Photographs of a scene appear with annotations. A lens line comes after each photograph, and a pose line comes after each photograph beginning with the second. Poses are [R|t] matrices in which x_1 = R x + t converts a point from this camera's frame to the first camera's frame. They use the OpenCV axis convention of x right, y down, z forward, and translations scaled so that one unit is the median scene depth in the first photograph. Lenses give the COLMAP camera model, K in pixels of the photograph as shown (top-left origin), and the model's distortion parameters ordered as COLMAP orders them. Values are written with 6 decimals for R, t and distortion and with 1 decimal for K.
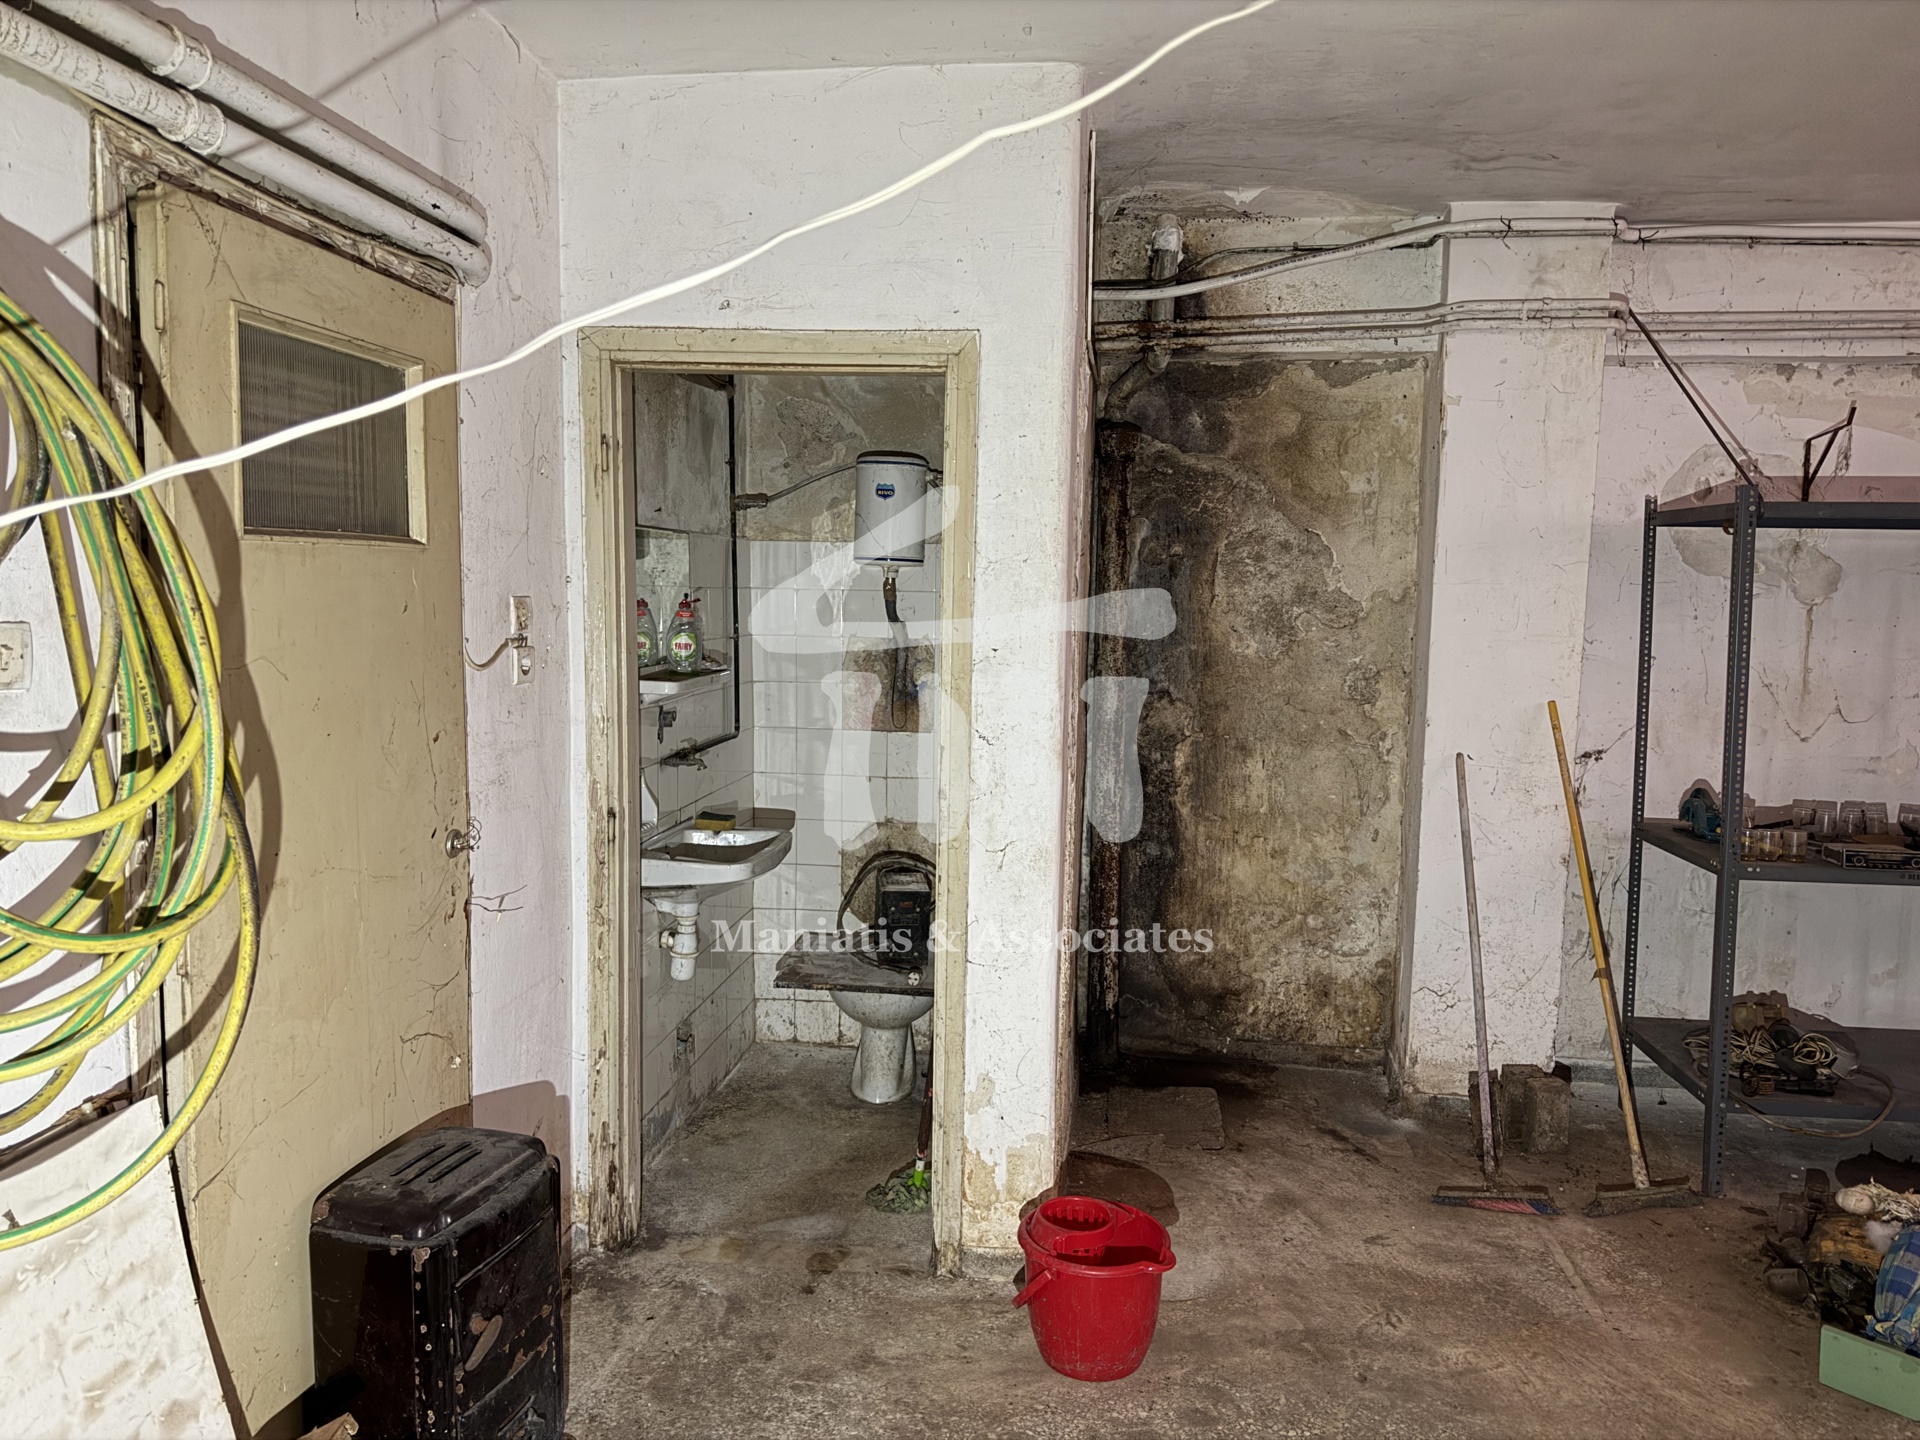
lens RADIAL K [[1297.6, 0, 944.5], [0, 1297.6, 720.8], [0, 0, 1]] dist [-0.012302, -0.033895]
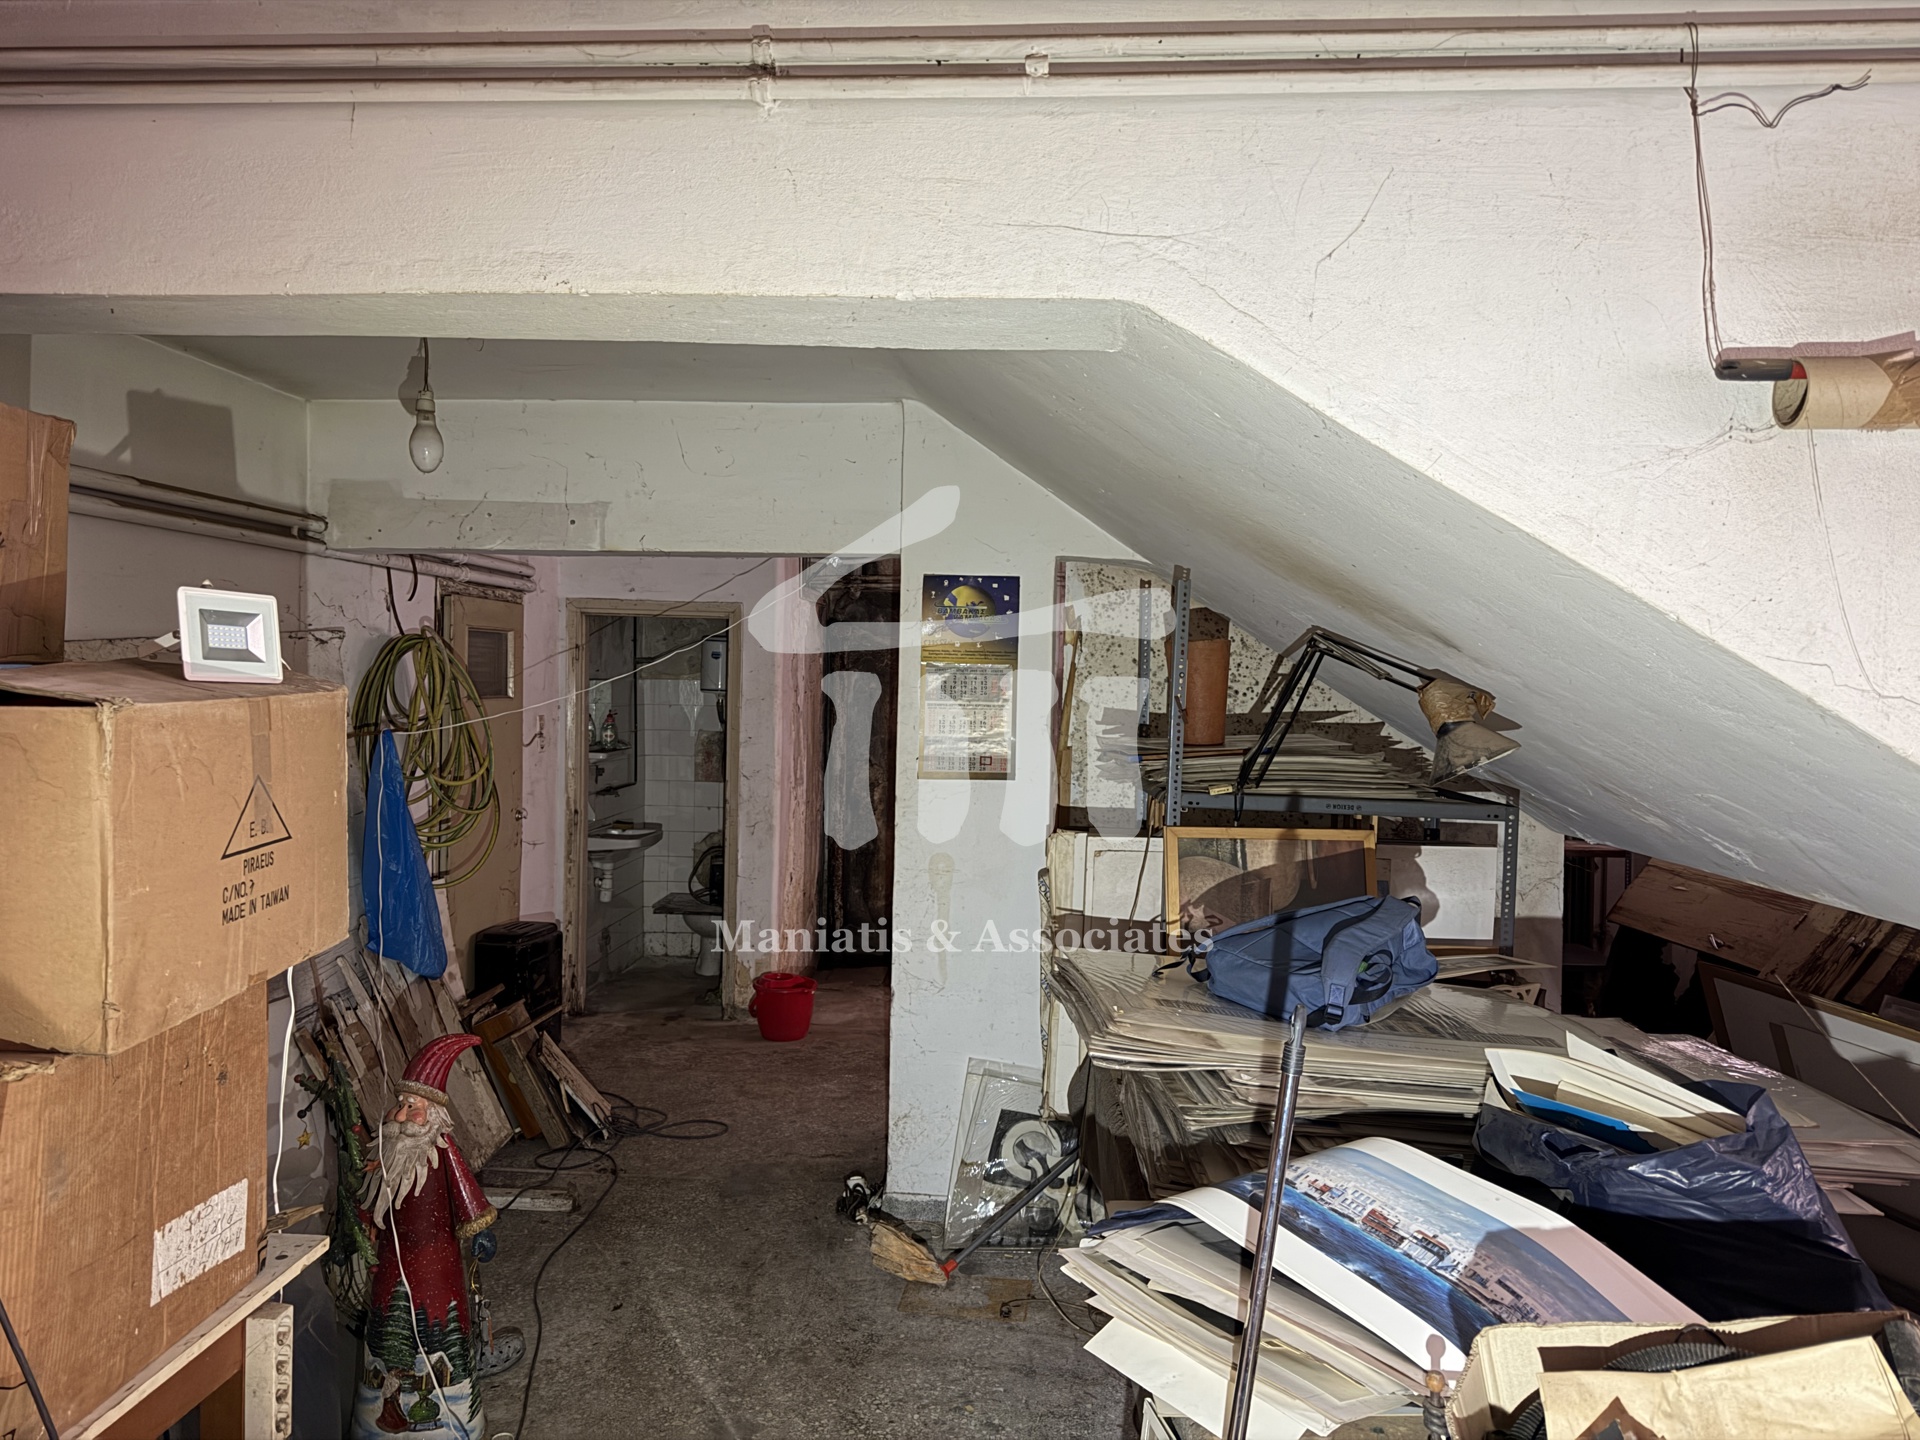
lens RADIAL K [[1297.6, 0, 979.6], [0, 1297.6, 685.7], [0, 0, 1]] dist [-0.012302, -0.033895]
pose [[0.995390, -0.000875, 0.095908, 0.190659], [0.009840, 0.995613, -0.093045, 0.061274], [-0.095406, 0.093560, 0.991032, -1.123593]]
